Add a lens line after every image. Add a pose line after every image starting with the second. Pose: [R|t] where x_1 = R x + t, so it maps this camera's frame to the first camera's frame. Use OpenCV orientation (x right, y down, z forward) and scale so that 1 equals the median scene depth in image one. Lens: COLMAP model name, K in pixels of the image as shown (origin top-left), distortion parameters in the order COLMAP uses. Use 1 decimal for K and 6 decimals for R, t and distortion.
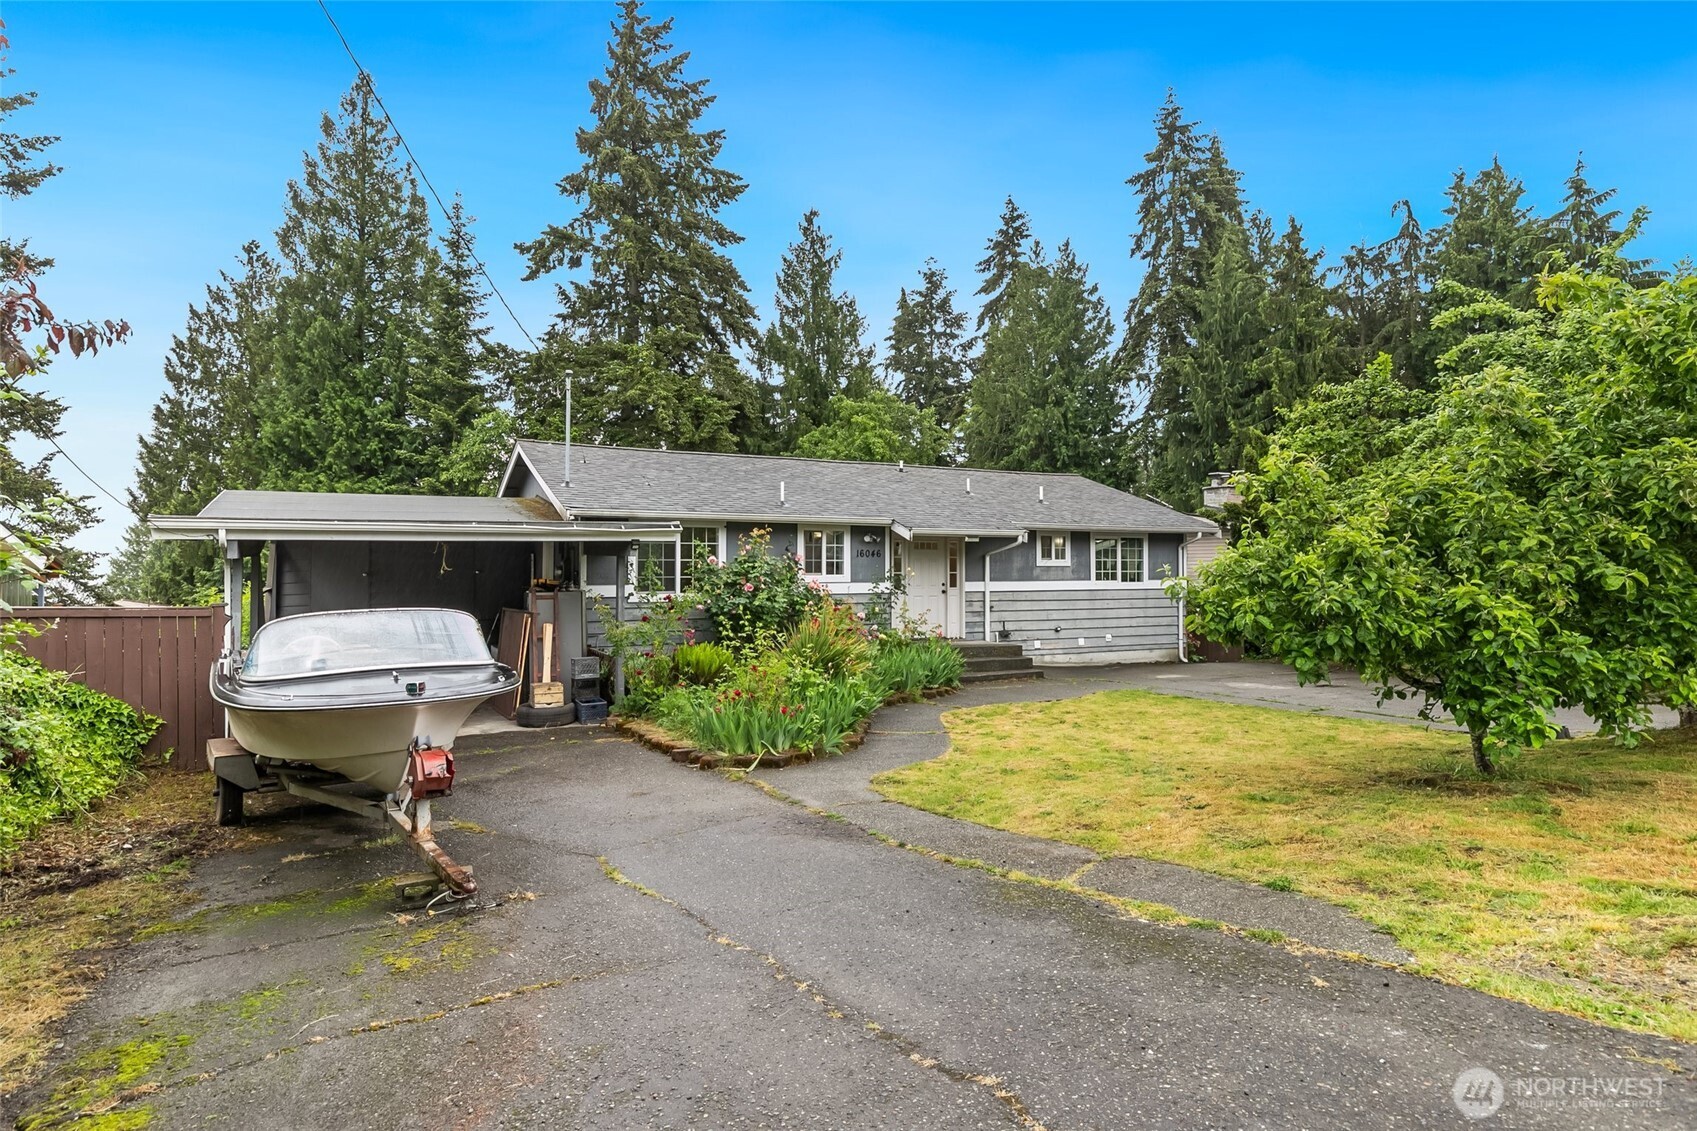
lens RADIAL K [[1024.2, 0, 850.2], [0, 1024.2, 561.2], [0, 0, 1]] dist [-0.022311, -0.000226]
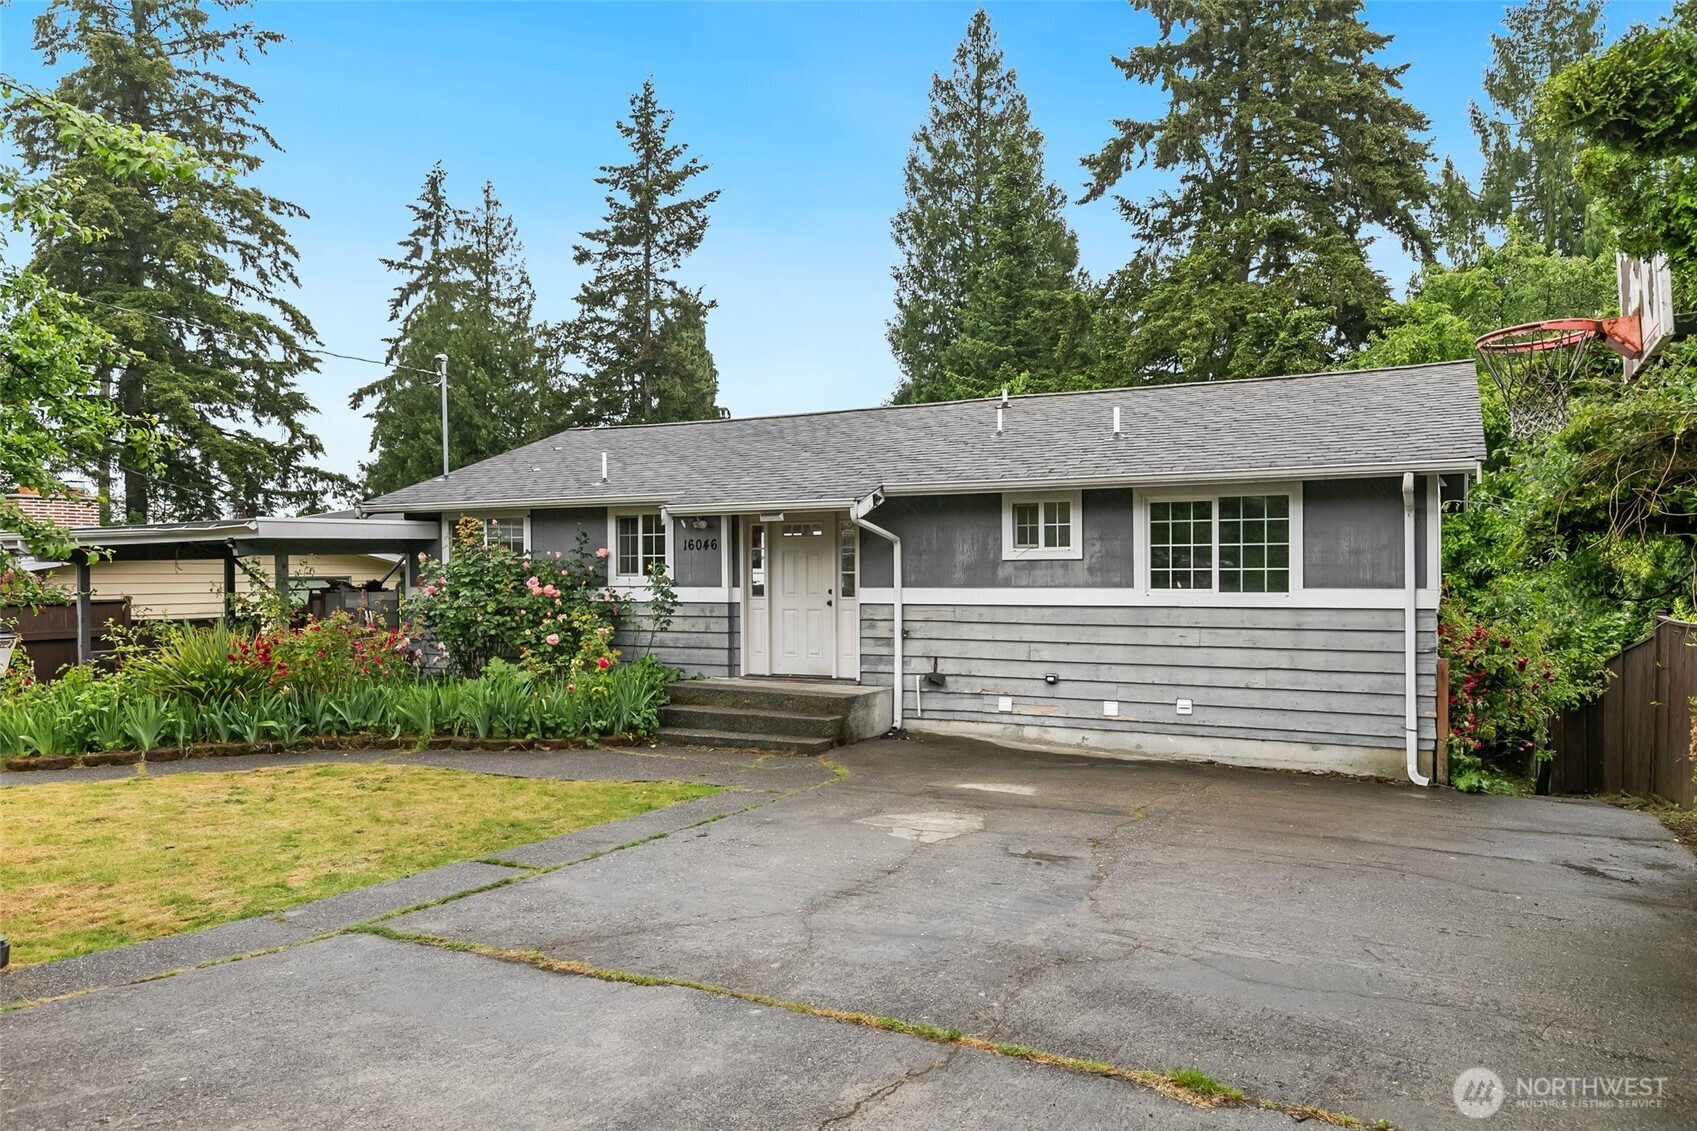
lens RADIAL K [[1175.3, 0, 836.5], [0, 1175.3, 571.8], [0, 0, 1]] dist [0.006114, 0.012077]
pose [[0.532462, 0.004513, -0.846442, 0.654316], [0.017289, 0.999719, 0.016206, -0.000584], [0.846277, -0.023264, 0.532235, 0.585736]]
